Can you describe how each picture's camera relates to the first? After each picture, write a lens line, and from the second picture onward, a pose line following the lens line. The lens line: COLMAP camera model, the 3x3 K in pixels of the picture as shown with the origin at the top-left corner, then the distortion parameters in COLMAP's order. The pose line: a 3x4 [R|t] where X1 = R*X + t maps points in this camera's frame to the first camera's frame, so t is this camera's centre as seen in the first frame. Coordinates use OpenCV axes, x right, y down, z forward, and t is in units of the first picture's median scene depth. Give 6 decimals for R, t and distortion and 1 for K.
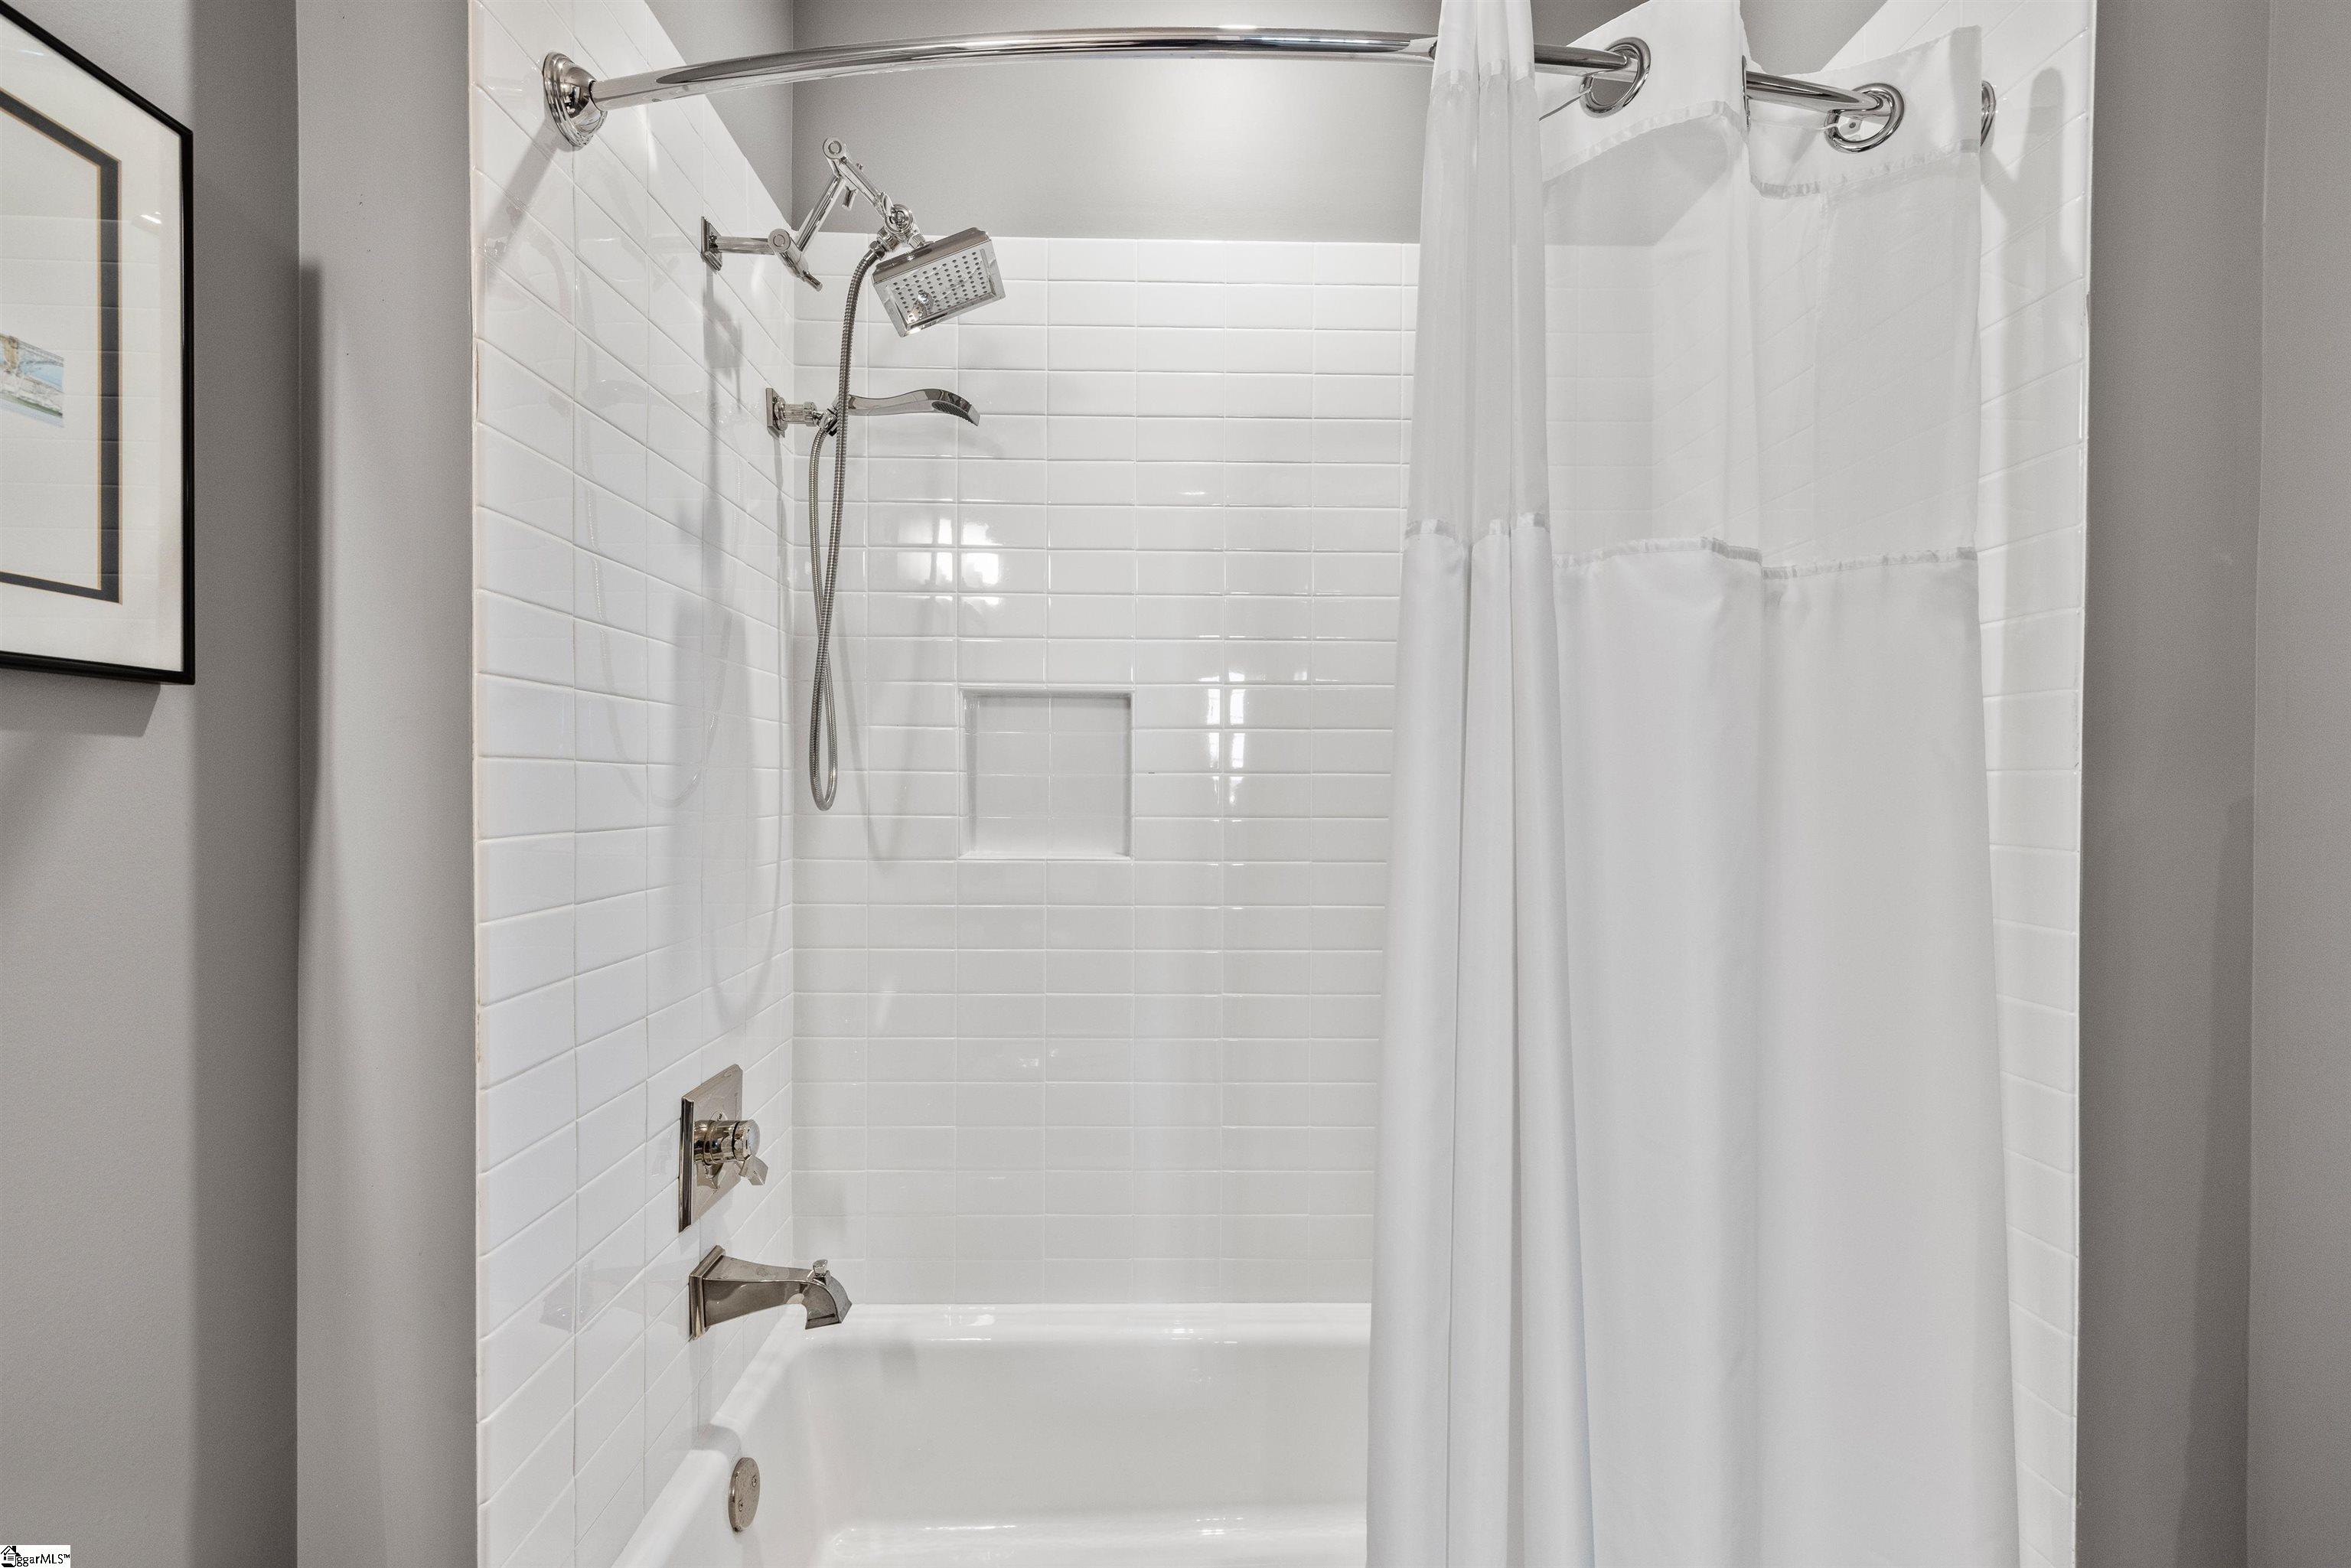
lens RADIAL K [[1041.7, 0, 1164.2], [0, 1041.7, 793.5], [0, 0, 1]] dist [0.010127, 0.000447]
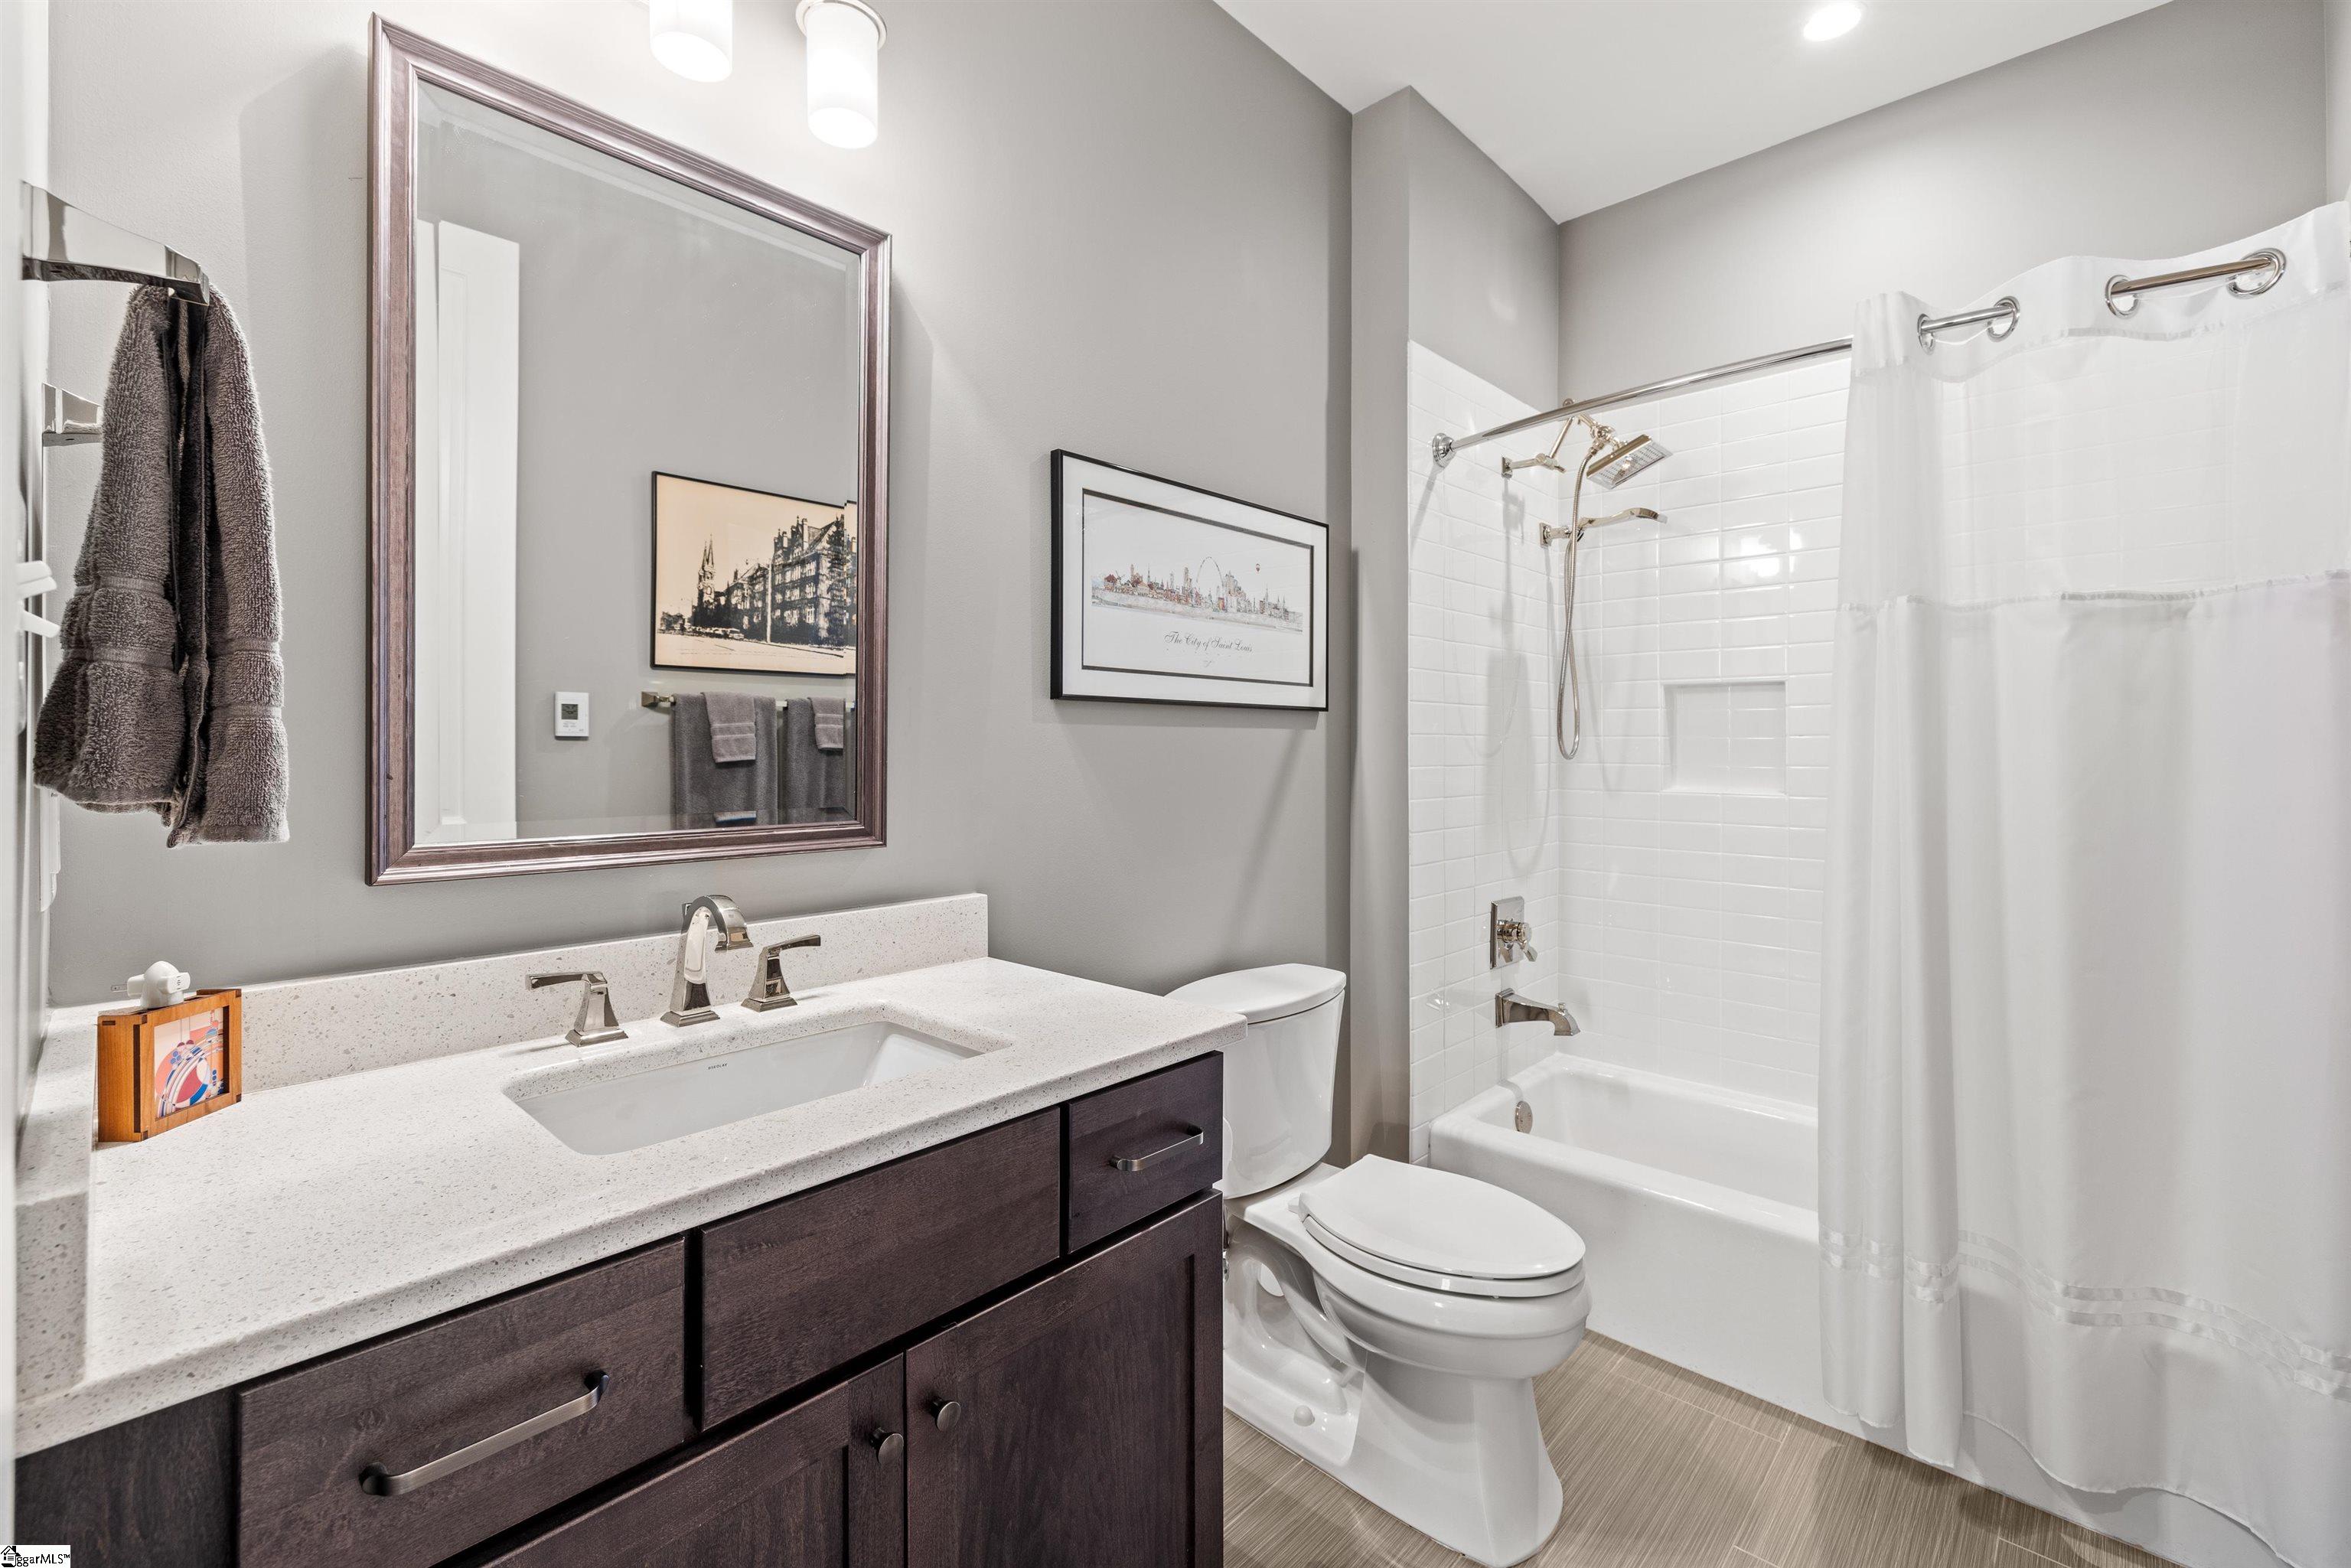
lens RADIAL K [[1015.1, 0, 1186.1], [0, 1015.1, 755.7], [0, 0, 1]] dist [0.004156, 0.000171]
pose [[0.724355, 0.000617, -0.689427, 0.430153], [-0.001531, 0.999999, -0.000714, 0.012851], [0.689425, 0.001573, 0.724355, -0.765221]]
